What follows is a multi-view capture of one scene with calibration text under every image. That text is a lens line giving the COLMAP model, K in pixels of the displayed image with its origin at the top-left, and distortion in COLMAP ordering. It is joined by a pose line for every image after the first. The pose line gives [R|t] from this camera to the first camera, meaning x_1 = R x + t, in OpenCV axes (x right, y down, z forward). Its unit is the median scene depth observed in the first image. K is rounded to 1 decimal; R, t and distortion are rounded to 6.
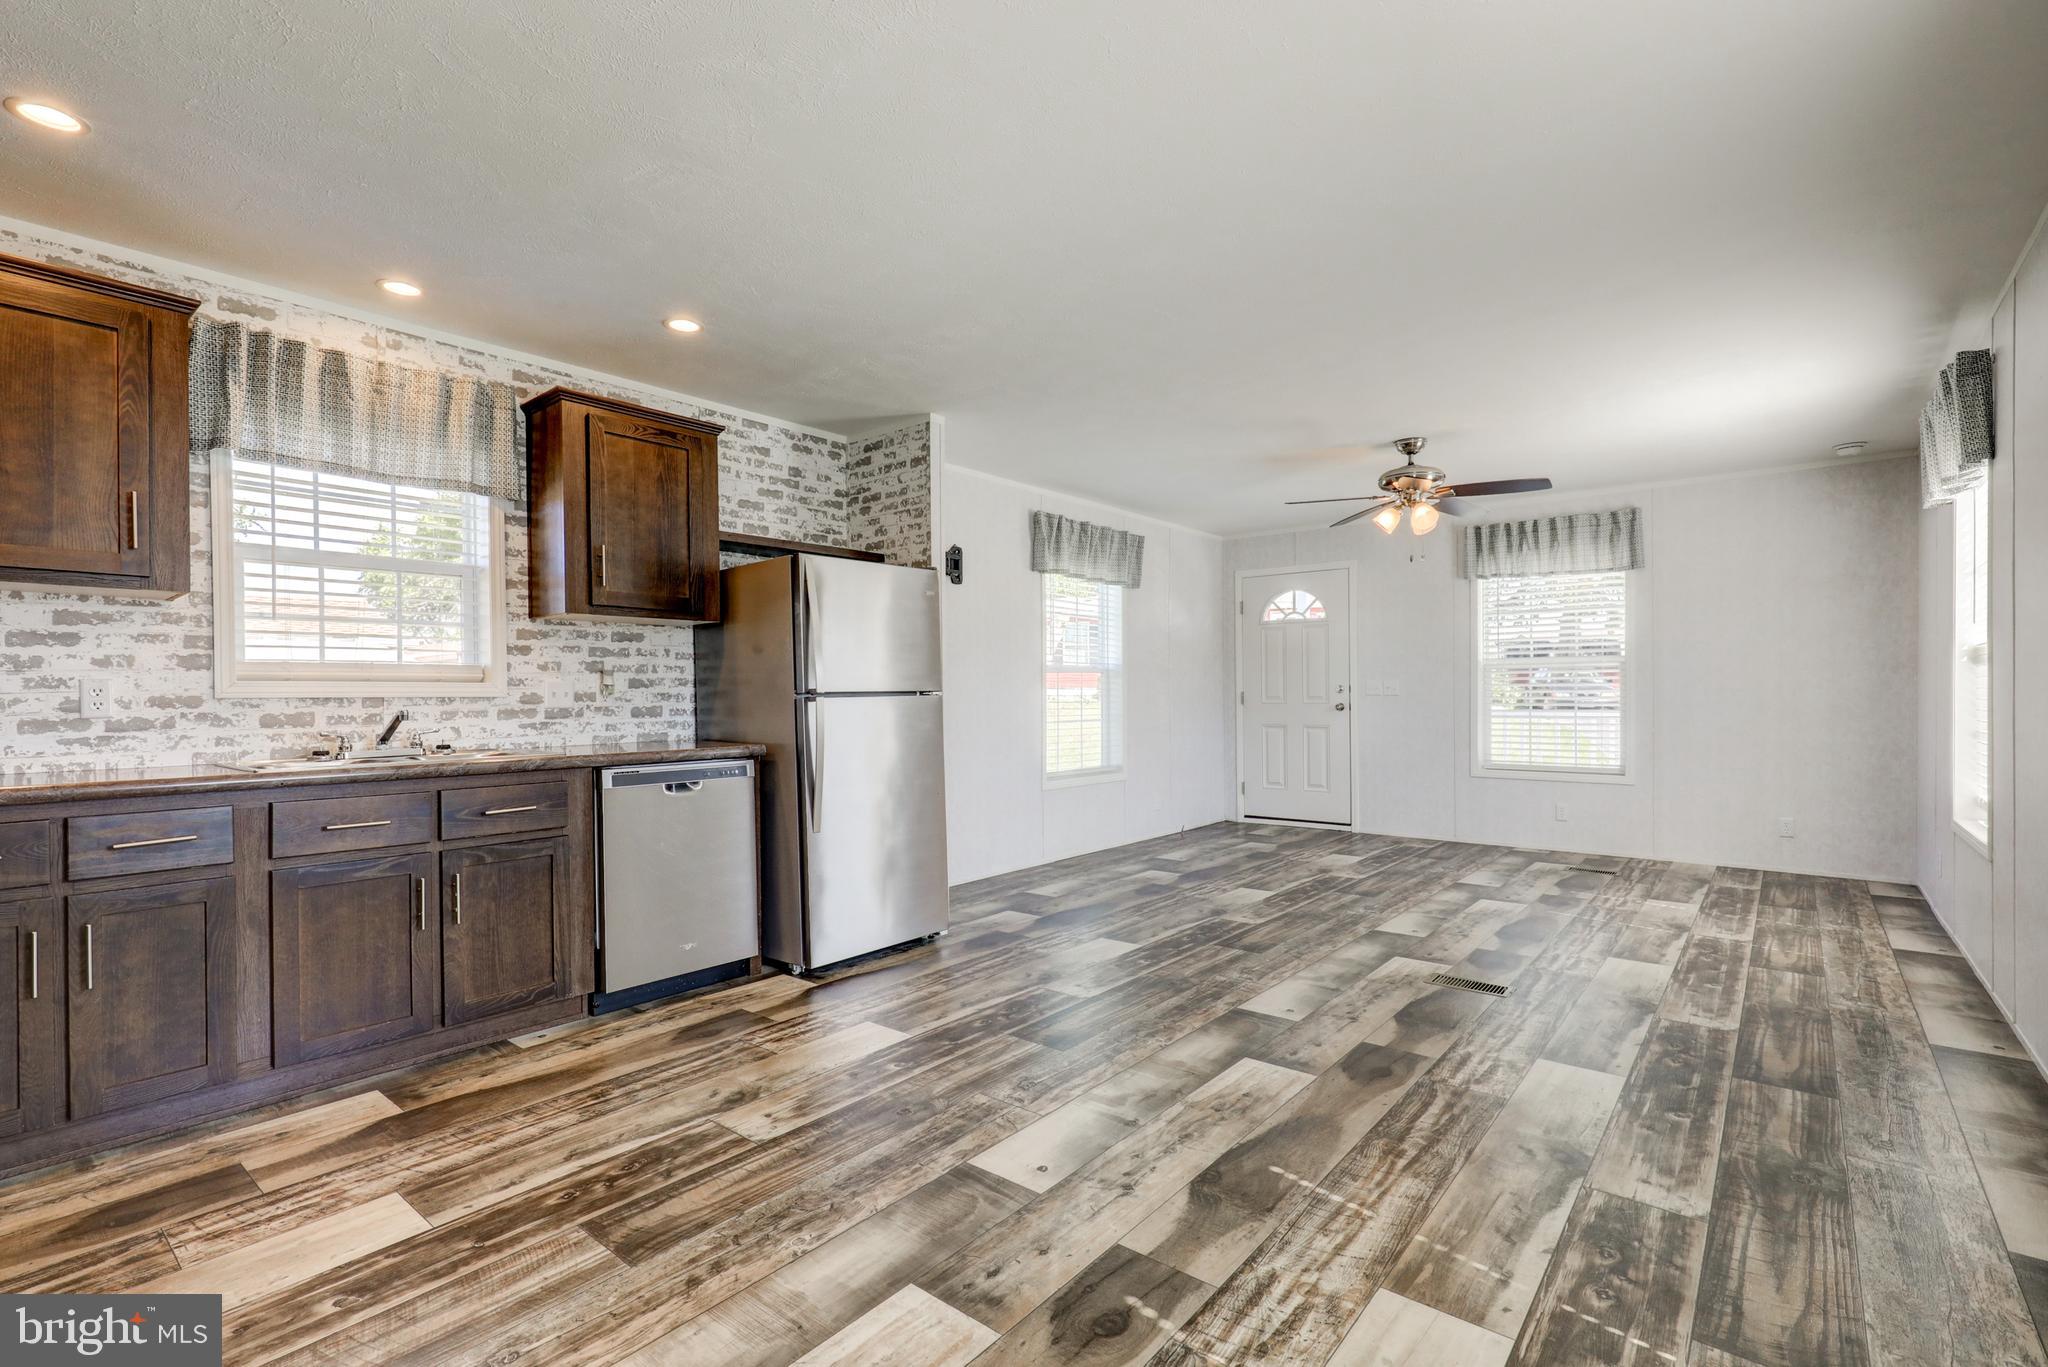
lens RADIAL K [[928.0, 0, 1030.4], [0, 928.0, 698.9], [0, 0, 1]] dist [0.000850, 0.000093]
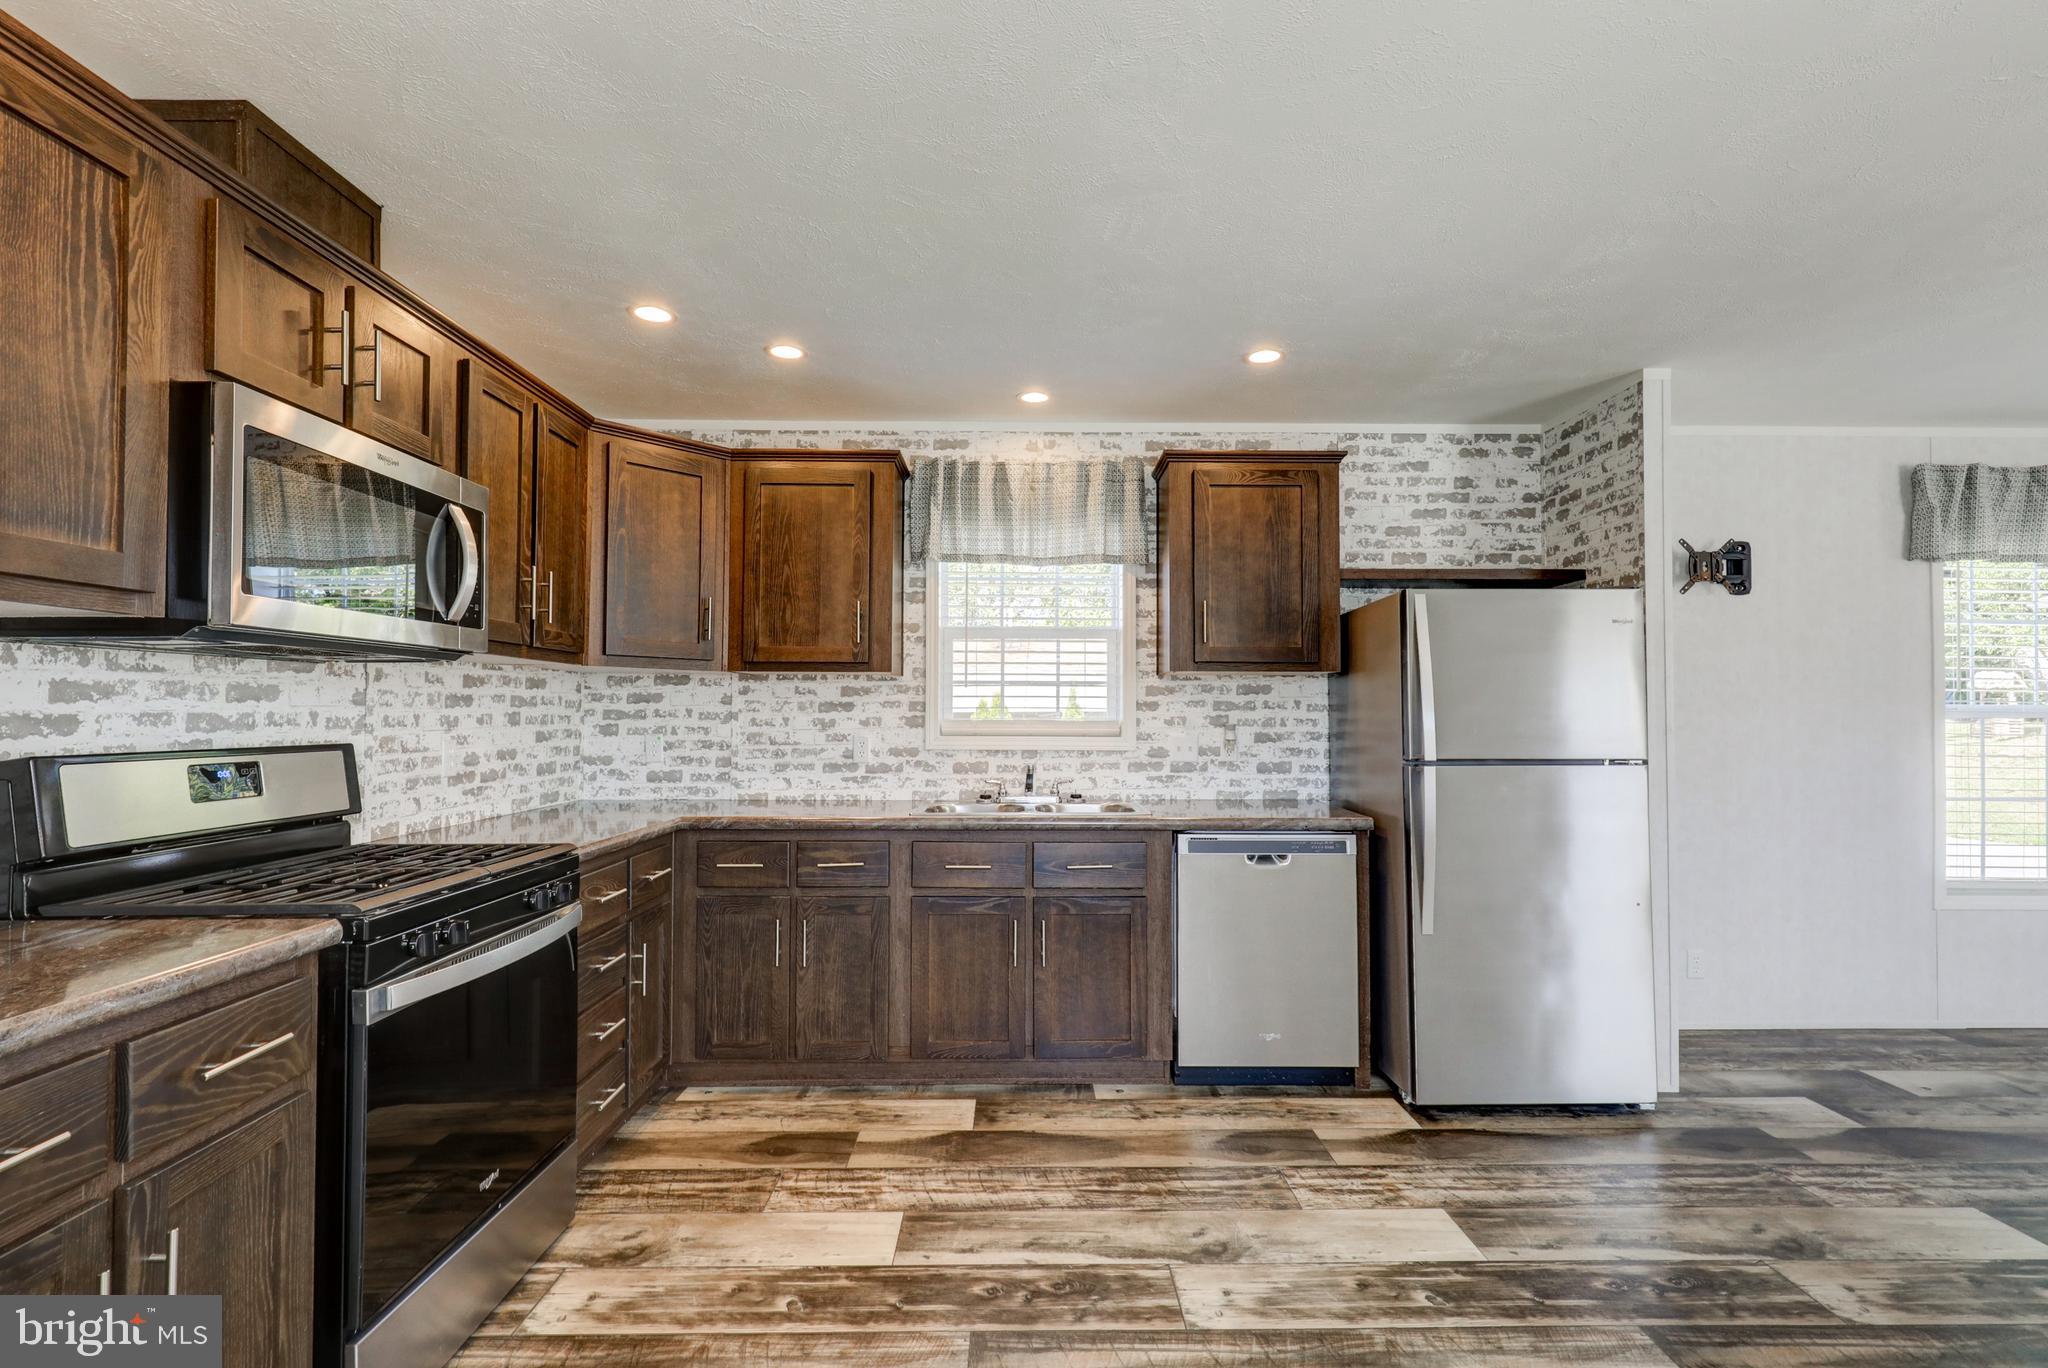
lens RADIAL K [[925.6, 0, 1030.3], [0, 925.6, 693.7], [0, 0, 1]] dist [0.000797, 0.000040]
pose [[0.646622, -0.004282, -0.762799, 0.202443], [-0.012594, 0.999788, -0.016289, -0.059782], [0.762707, 0.020139, 0.646431, 0.276783]]
